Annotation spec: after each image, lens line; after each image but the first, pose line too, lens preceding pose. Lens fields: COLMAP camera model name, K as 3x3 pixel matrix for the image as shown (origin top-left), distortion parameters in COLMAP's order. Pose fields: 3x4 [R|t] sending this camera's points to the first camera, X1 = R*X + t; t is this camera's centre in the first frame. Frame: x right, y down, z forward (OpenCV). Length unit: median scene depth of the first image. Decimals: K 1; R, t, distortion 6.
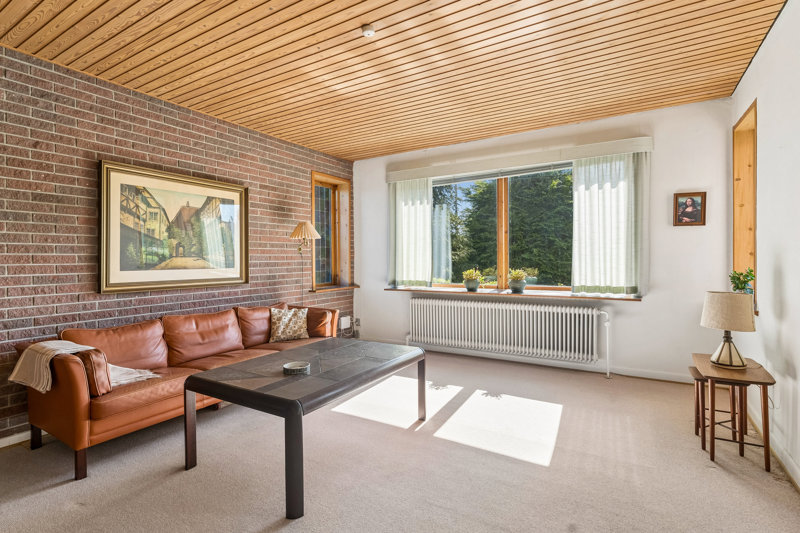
lens RADIAL K [[381.2, 0, 403.9], [0, 381.2, 262.1], [0, 0, 1]] dist [-0.000824, -0.001097]
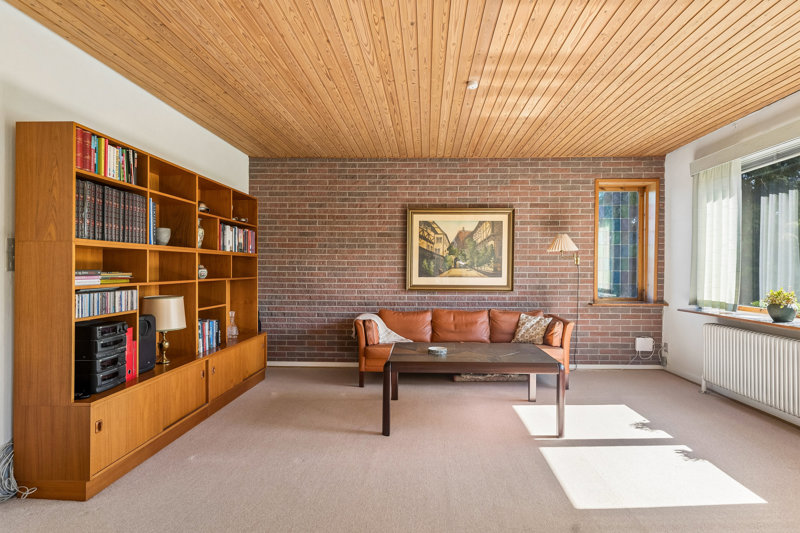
lens RADIAL K [[425.5, 0, 429.2], [0, 425.5, 269.8], [0, 0, 1]] dist [-0.002224, -0.000862]
pose [[0.514800, 0.011469, -0.857233, 0.631707], [-0.015832, 0.999867, 0.003870, -0.011418], [0.857164, 0.011580, 0.514913, 0.117106]]
